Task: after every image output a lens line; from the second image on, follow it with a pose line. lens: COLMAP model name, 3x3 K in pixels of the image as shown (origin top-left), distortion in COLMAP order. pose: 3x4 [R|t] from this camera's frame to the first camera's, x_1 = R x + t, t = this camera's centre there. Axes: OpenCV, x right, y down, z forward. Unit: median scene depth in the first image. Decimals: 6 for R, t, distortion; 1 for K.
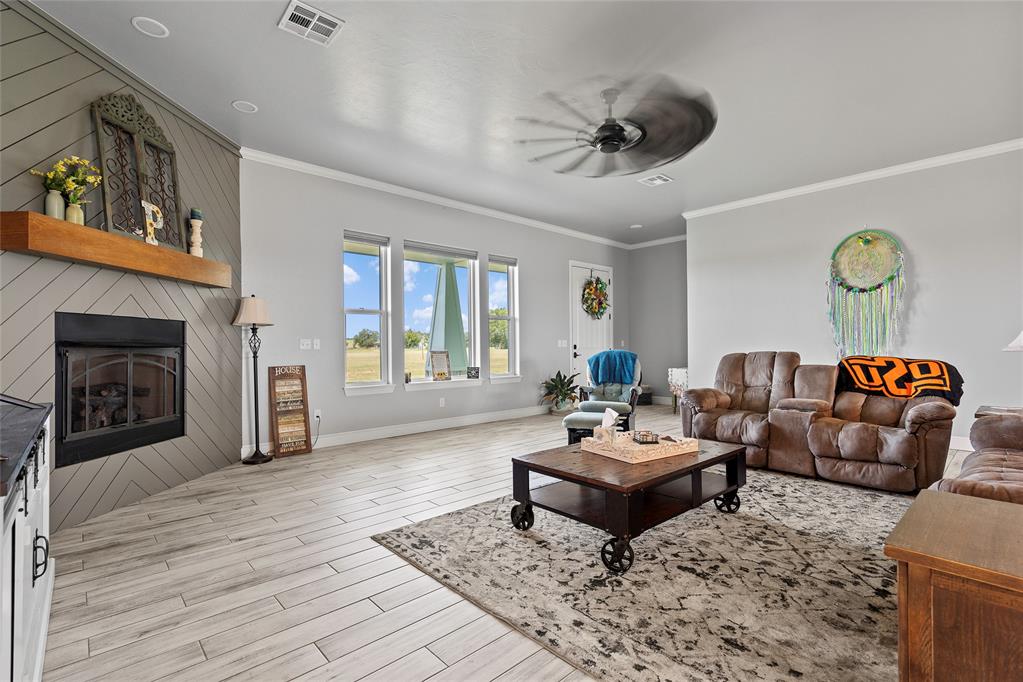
lens RADIAL K [[469.7, 0, 509.5], [0, 469.7, 340.9], [0, 0, 1]] dist [-0.002646, -0.000055]
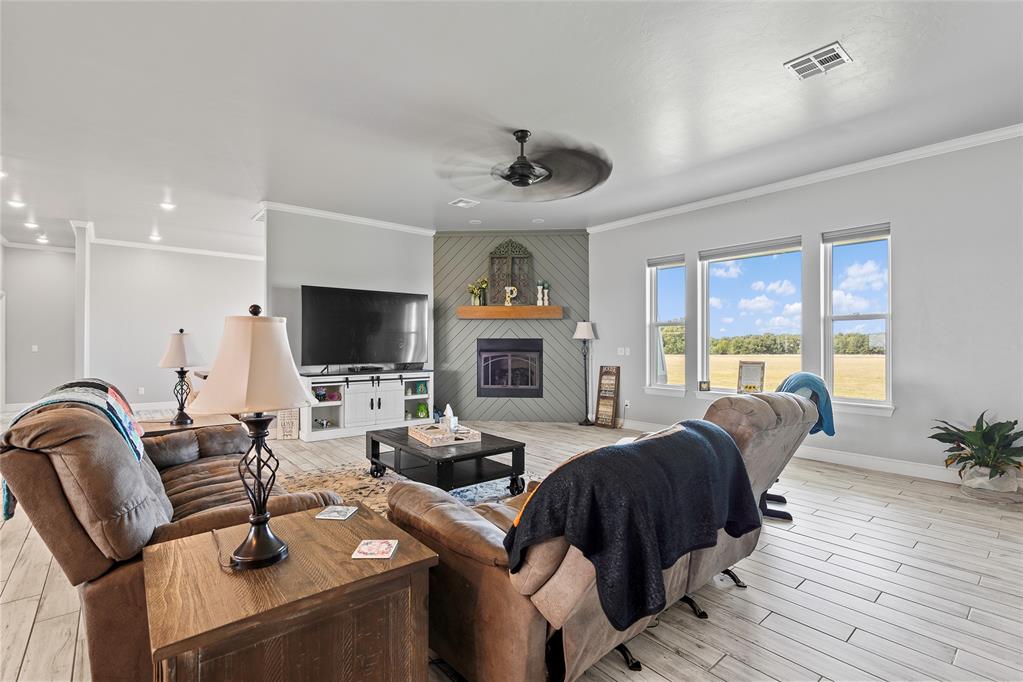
lens RADIAL K [[469.7, 0, 512.6], [0, 469.7, 341.2], [0, 0, 1]] dist [-0.002646, -0.000055]
pose [[-0.046591, 0.003918, -0.998906, 1.280415], [0.009118, 0.999952, 0.003497, -0.040599], [0.998872, -0.008945, -0.046624, 0.995246]]
